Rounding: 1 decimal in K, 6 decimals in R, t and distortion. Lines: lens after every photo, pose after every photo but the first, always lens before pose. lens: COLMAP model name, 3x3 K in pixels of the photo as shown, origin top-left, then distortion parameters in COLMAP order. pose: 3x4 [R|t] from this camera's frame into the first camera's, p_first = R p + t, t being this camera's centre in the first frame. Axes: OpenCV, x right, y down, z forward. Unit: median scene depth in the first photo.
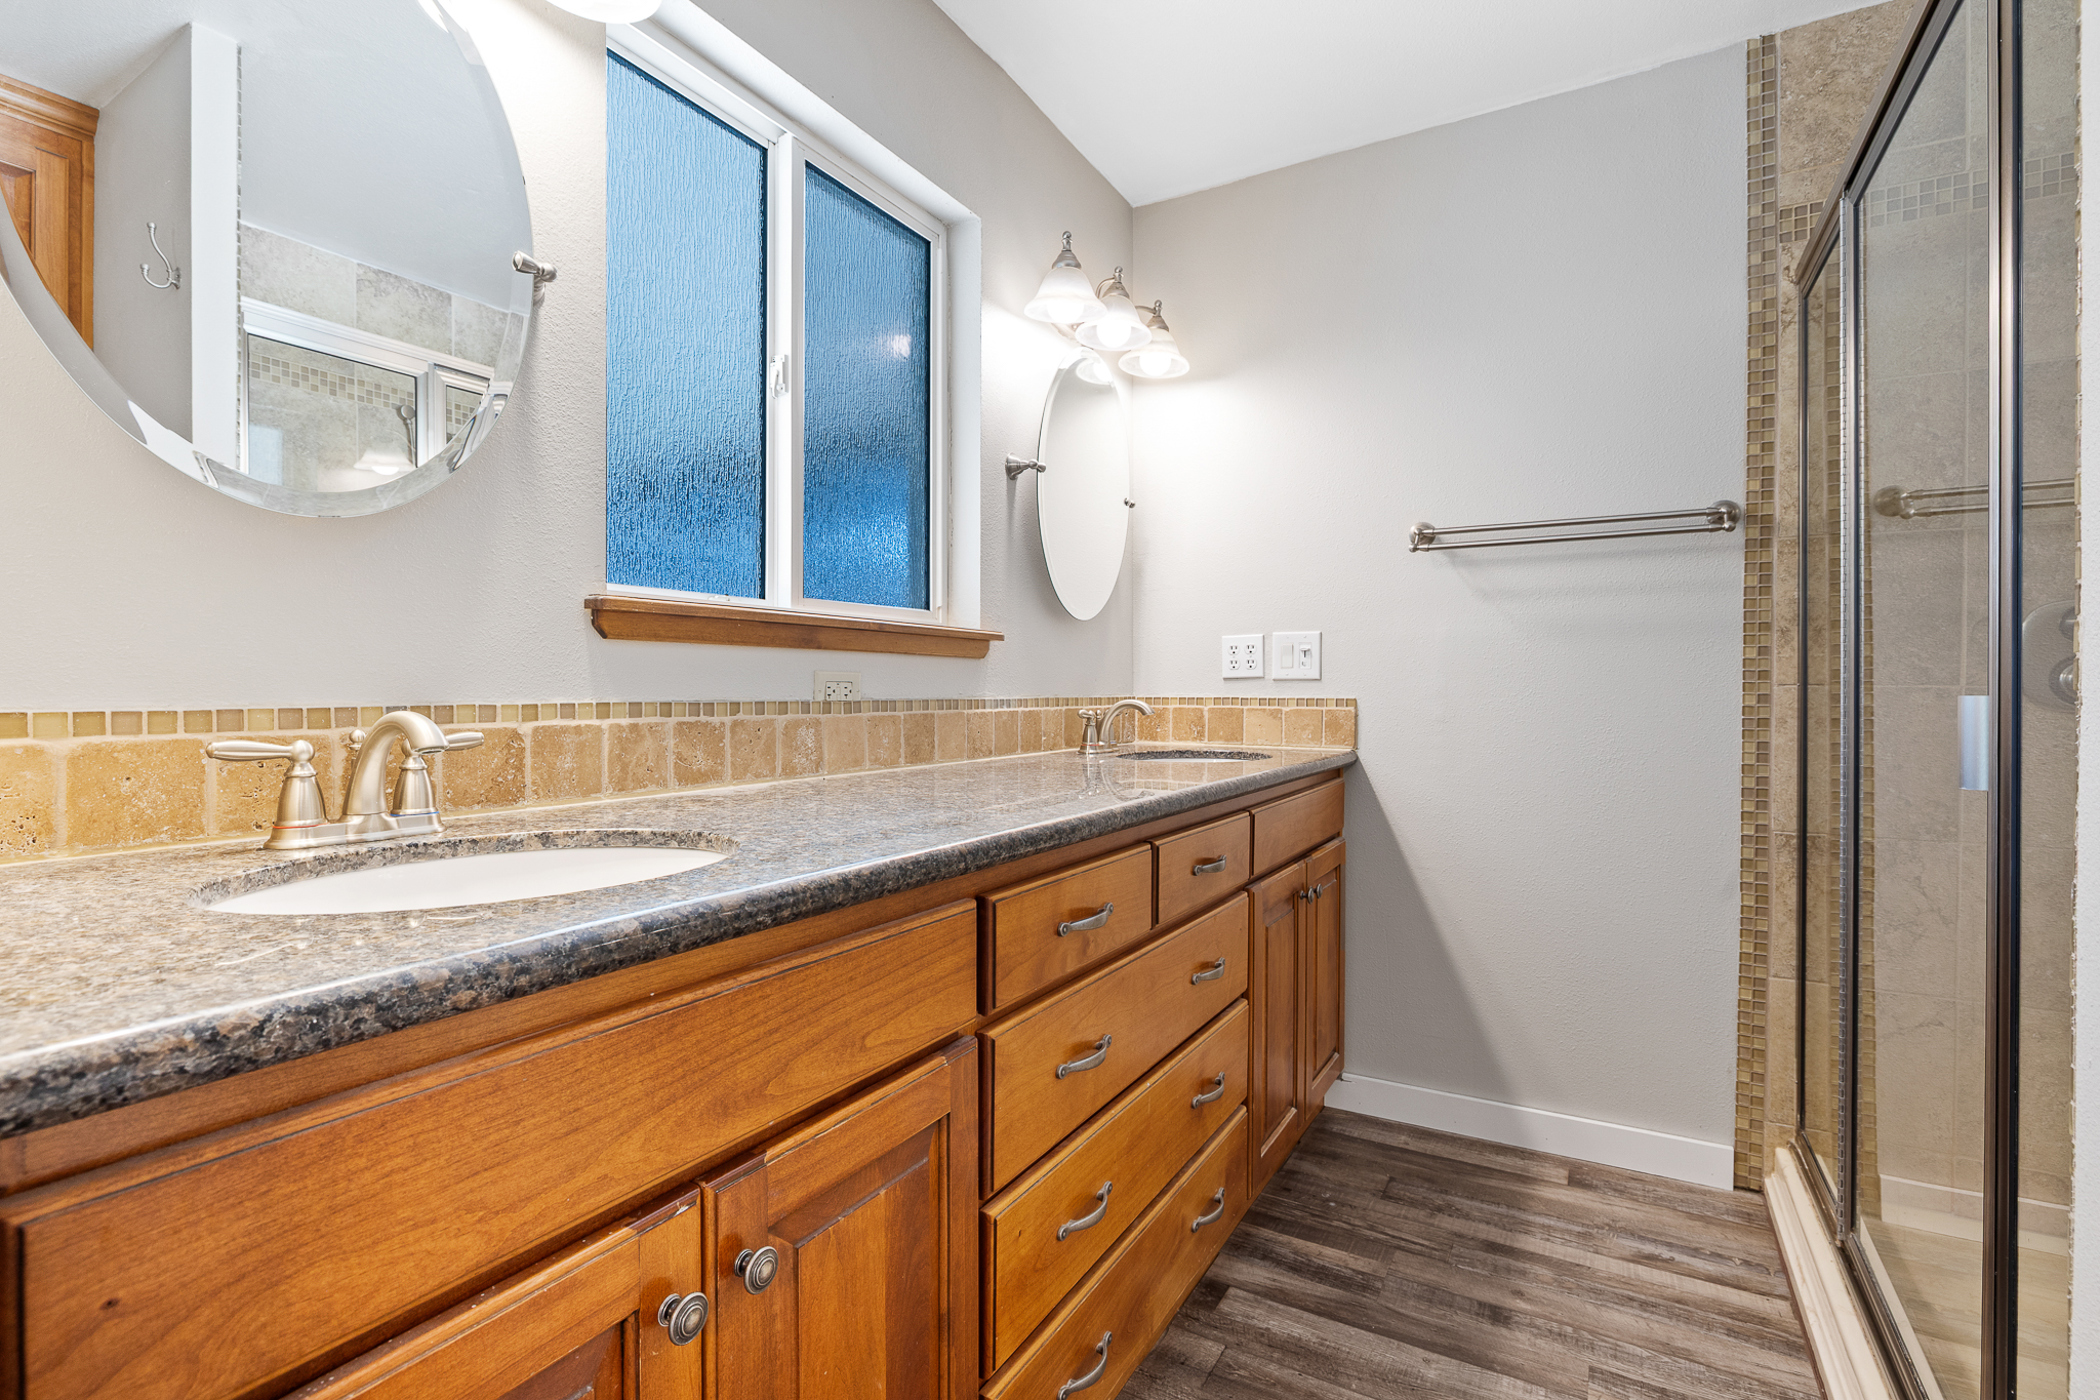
lens RADIAL K [[996.5, 0, 1049.1], [0, 996.5, 695.8], [0, 0, 1]] dist [-0.006400, -0.000078]
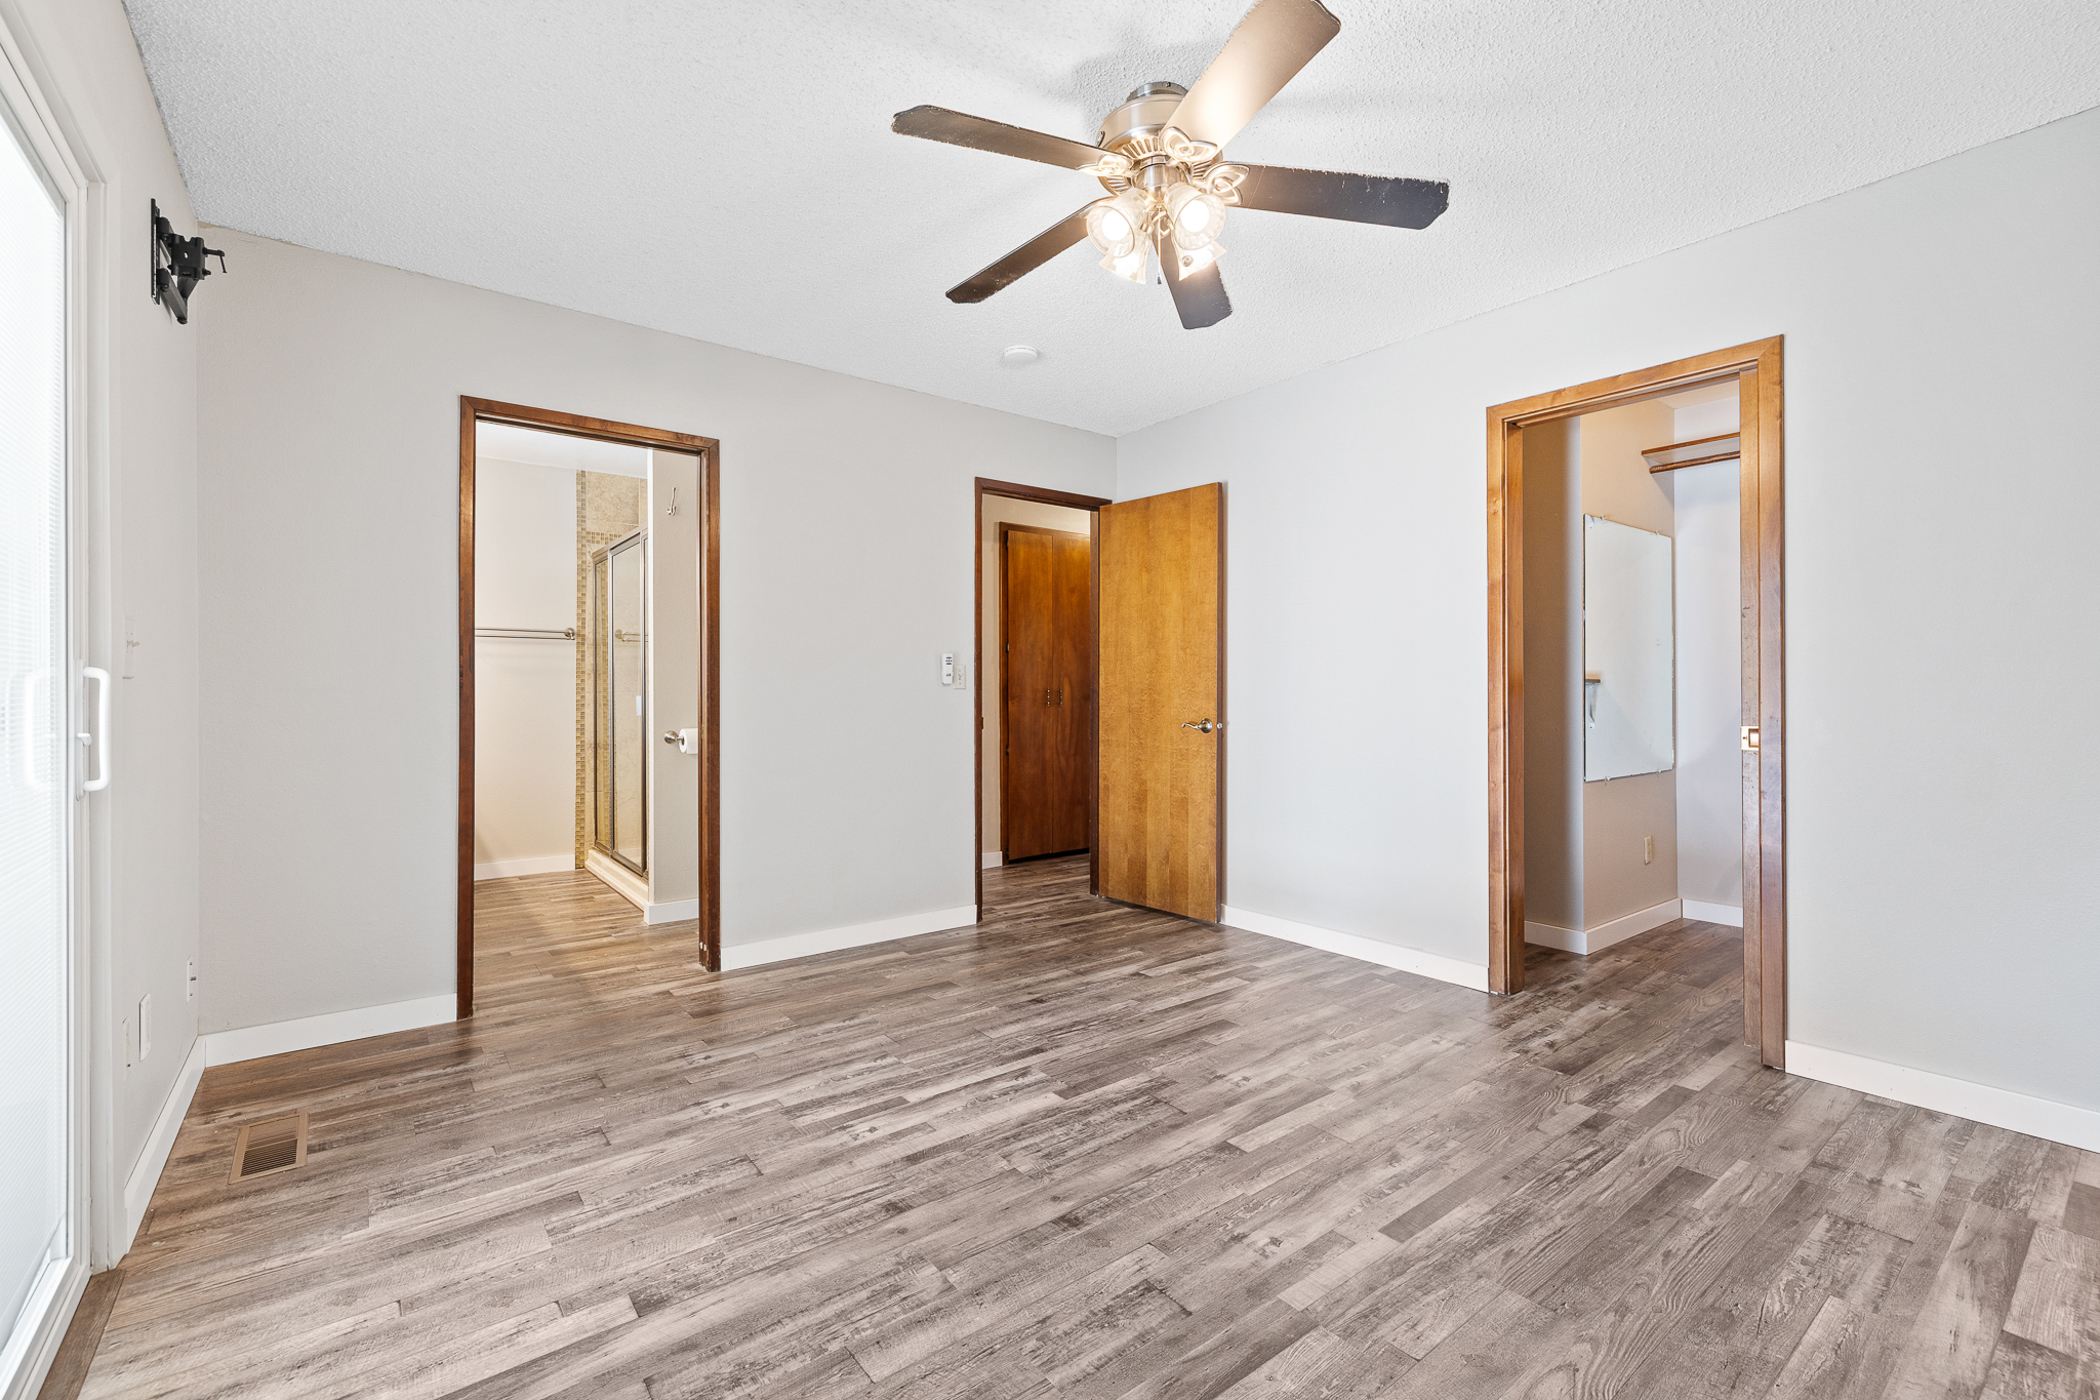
lens RADIAL K [[890.9, 0, 1051.7], [0, 890.9, 695.1], [0, 0, 1]] dist [0.000189, 0.000866]
pose [[0.385074, -0.001799, 0.922884, -1.162959], [0.009035, 0.999958, -0.001821, 0.013843], [-0.922841, 0.009040, 0.385074, -1.275411]]
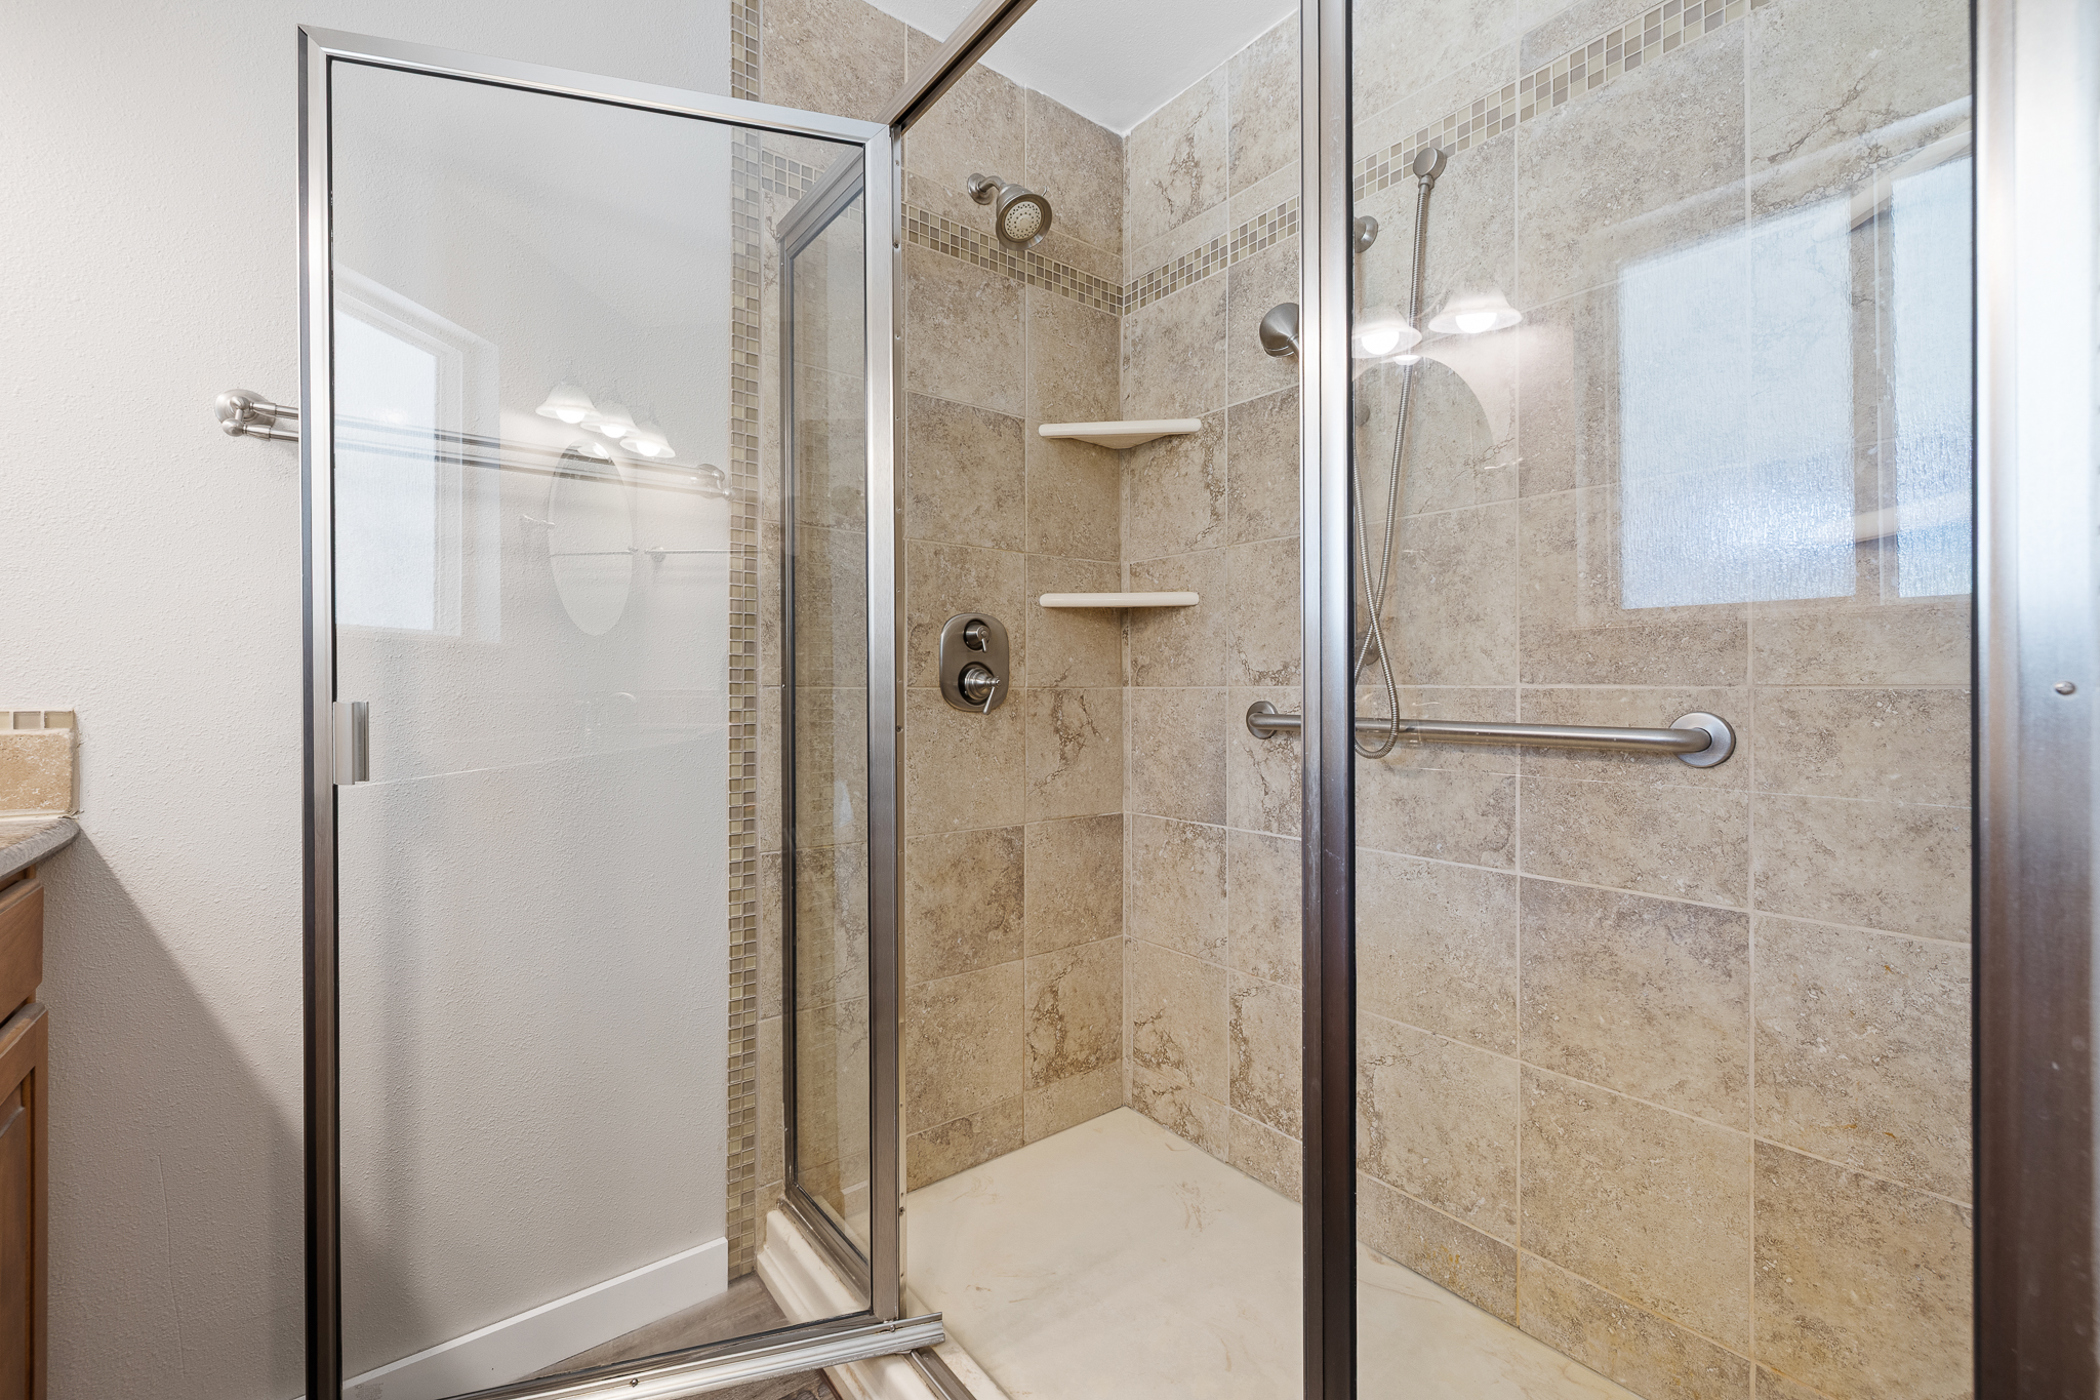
lens RADIAL K [[890.9, 0, 1036.6], [0, 890.9, 694.8], [0, 0, 1]] dist [0.000189, 0.000866]
pose [[0.346085, 0.000714, 0.938203, 0.074643], [0.012493, 0.999908, -0.005370, 0.003899], [-0.938120, 0.013579, 0.346044, 0.494560]]
